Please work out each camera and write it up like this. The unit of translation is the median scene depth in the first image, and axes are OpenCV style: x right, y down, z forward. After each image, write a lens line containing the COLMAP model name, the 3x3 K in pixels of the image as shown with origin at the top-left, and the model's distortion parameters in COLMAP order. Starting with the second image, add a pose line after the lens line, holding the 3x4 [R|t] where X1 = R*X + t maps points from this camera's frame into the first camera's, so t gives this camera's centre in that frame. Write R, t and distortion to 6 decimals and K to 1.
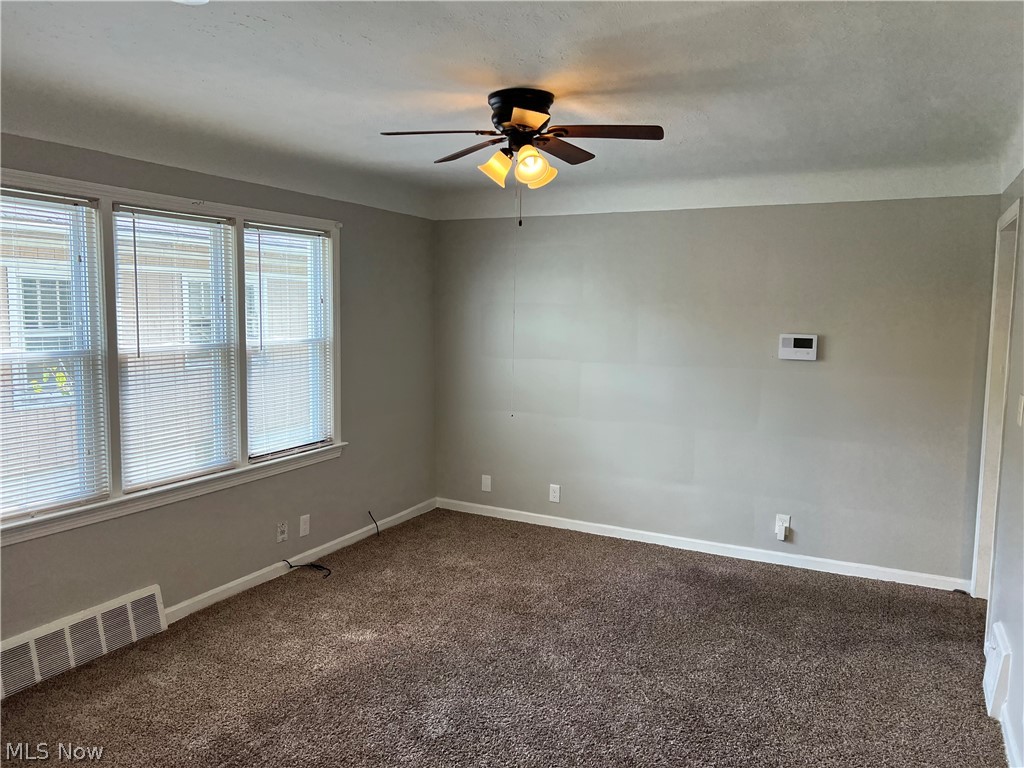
lens RADIAL K [[778.0, 0, 511.5], [0, 778.0, 379.6], [0, 0, 1]] dist [0.067184, -0.015122]
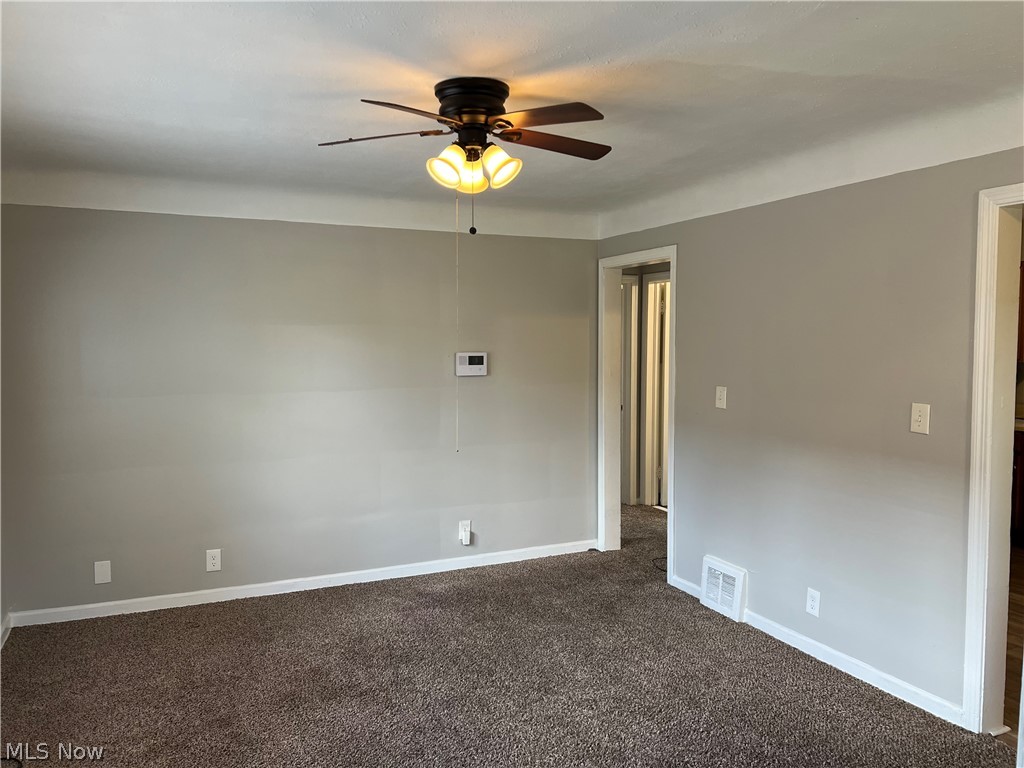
lens RADIAL K [[778.0, 0, 511.2], [0, 778.0, 387.7], [0, 0, 1]] dist [0.067184, -0.015122]
pose [[0.634789, -0.071798, 0.769342, -0.431706], [0.087663, 0.995937, 0.020614, -0.026341], [-0.767697, 0.054357, 0.638504, 0.272272]]
